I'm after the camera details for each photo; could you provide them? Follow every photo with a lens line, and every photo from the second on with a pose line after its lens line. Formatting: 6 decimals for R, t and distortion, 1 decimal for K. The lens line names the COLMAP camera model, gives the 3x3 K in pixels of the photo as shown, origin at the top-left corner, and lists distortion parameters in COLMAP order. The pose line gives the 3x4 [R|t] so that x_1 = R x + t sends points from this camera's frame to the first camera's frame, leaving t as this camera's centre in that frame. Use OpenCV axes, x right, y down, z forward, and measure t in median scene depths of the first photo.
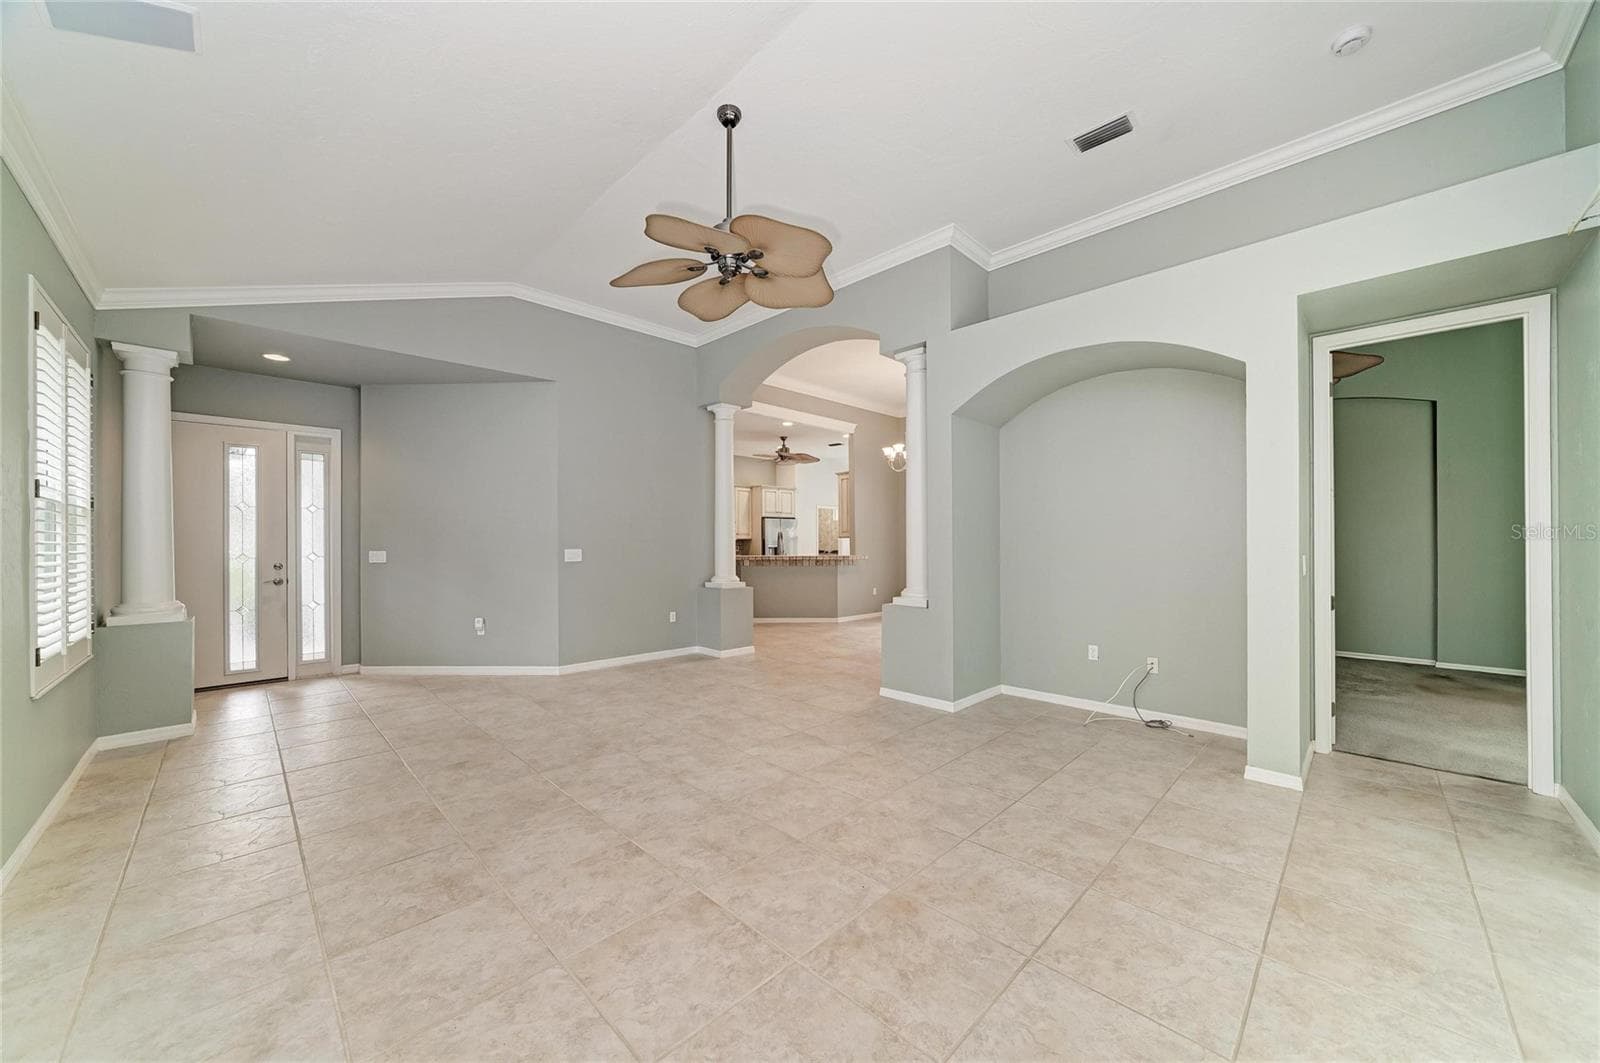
lens RADIAL K [[575.5, 0, 802.5], [0, 575.5, 540.9], [0, 0, 1]] dist [-0.011619, 0.000659]
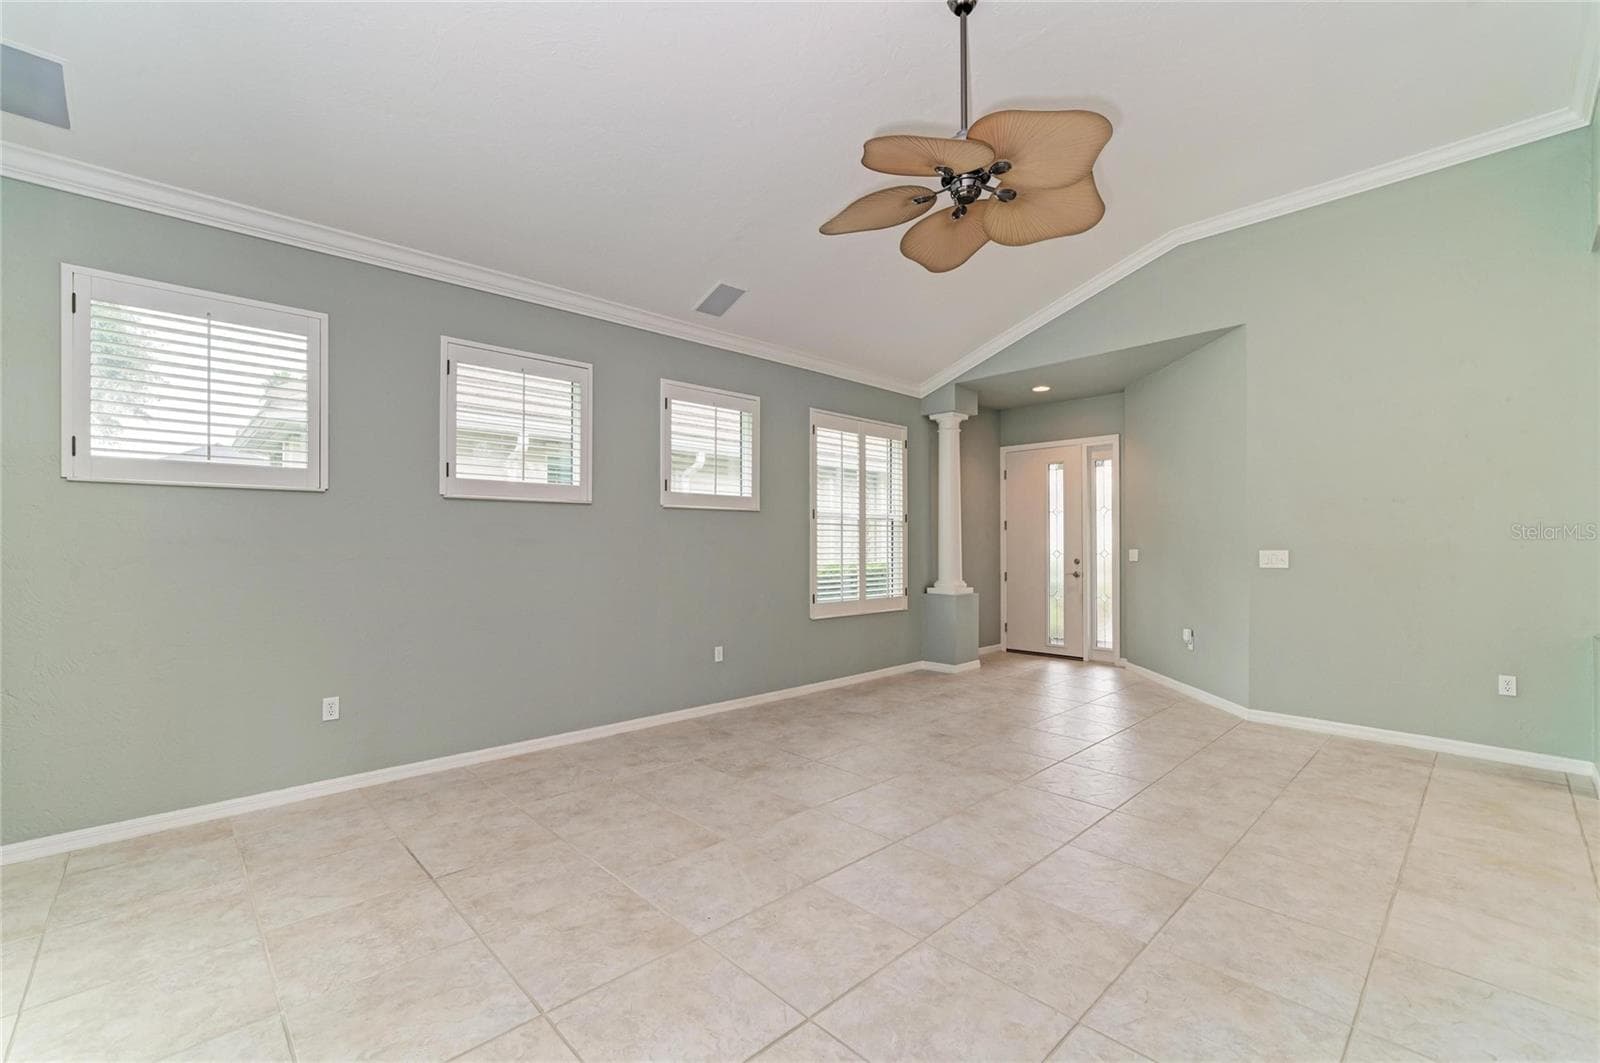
lens RADIAL K [[671.8, 0, 805.3], [0, 671.8, 538.2], [0, 0, 1]] dist [-0.001575, 0.000036]
pose [[-0.013602, -0.004496, -0.999897, 0.581577], [0.004187, 0.999981, -0.004553, 0.001318], [0.999899, -0.004249, -0.013583, 0.577682]]
